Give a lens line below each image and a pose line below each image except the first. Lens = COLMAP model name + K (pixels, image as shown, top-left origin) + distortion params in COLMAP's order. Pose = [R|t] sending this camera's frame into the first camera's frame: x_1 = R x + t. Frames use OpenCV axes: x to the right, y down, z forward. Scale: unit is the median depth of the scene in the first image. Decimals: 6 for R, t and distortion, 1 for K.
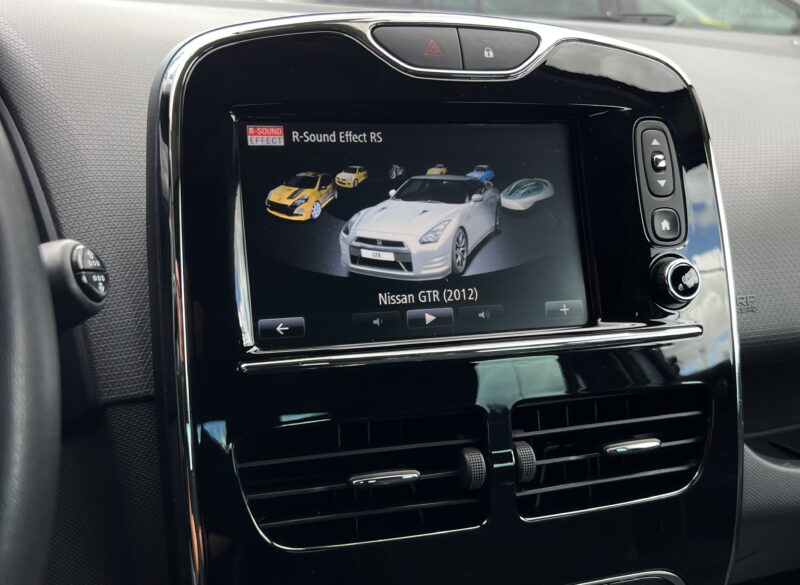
lens RADIAL K [[944.3, 0, 415.4], [0, 944.3, 270.4], [0, 0, 1]] dist [0.003432, 0.000204]
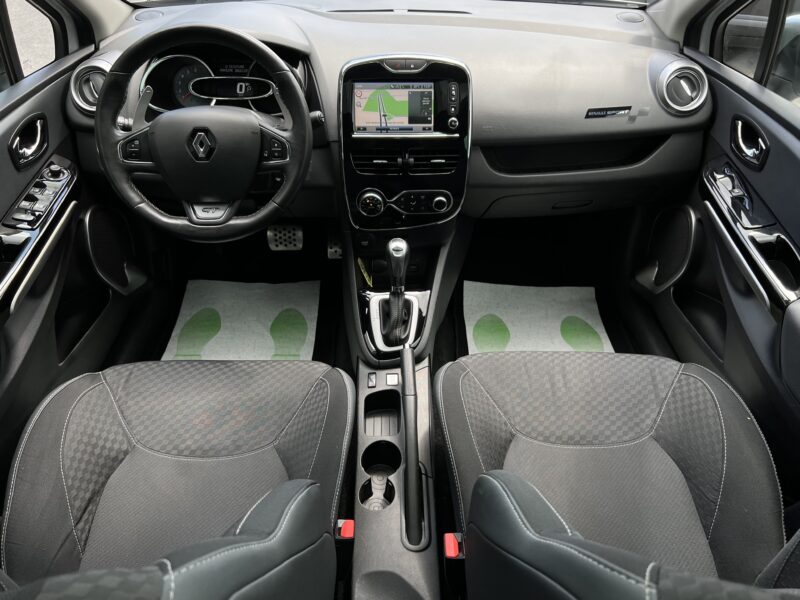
lens RADIAL K [[624.2, 0, 402.7], [0, 624.2, 300.5], [0, 0, 1]] dist [0.102277, -0.135936]
pose [[0.943860, 0.153724, -0.292399, 1.052673], [-0.041234, 0.933032, 0.357423, -0.259624], [0.327762, -0.325300, 0.886990, -1.942389]]
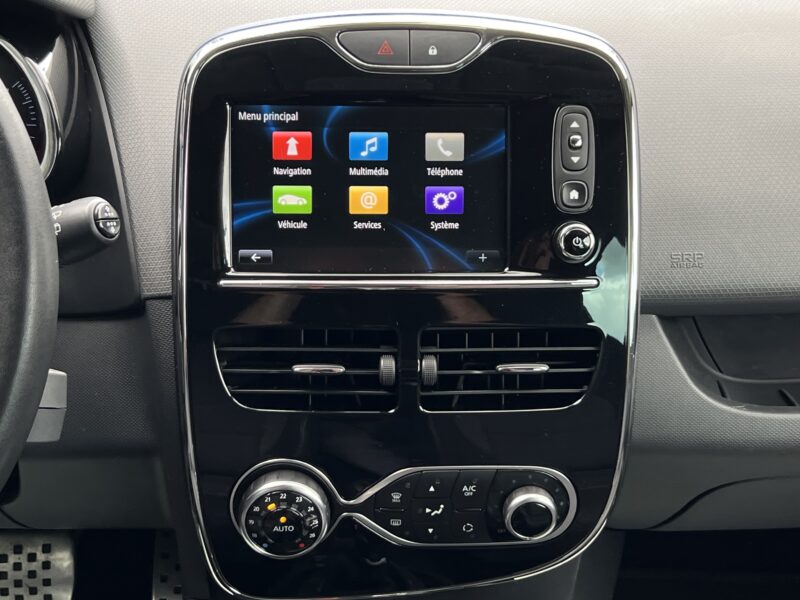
lens RADIAL K [[1377.4, 0, 399.5], [0, 1377.4, 311.9], [0, 0, 1]] dist [0.059530, 0.001996]
pose [[0.948752, 0.095806, -0.301149, 0.624726], [-0.049626, 0.986283, 0.157426, -0.174582], [0.312100, -0.134413, 0.940493, -0.794052]]
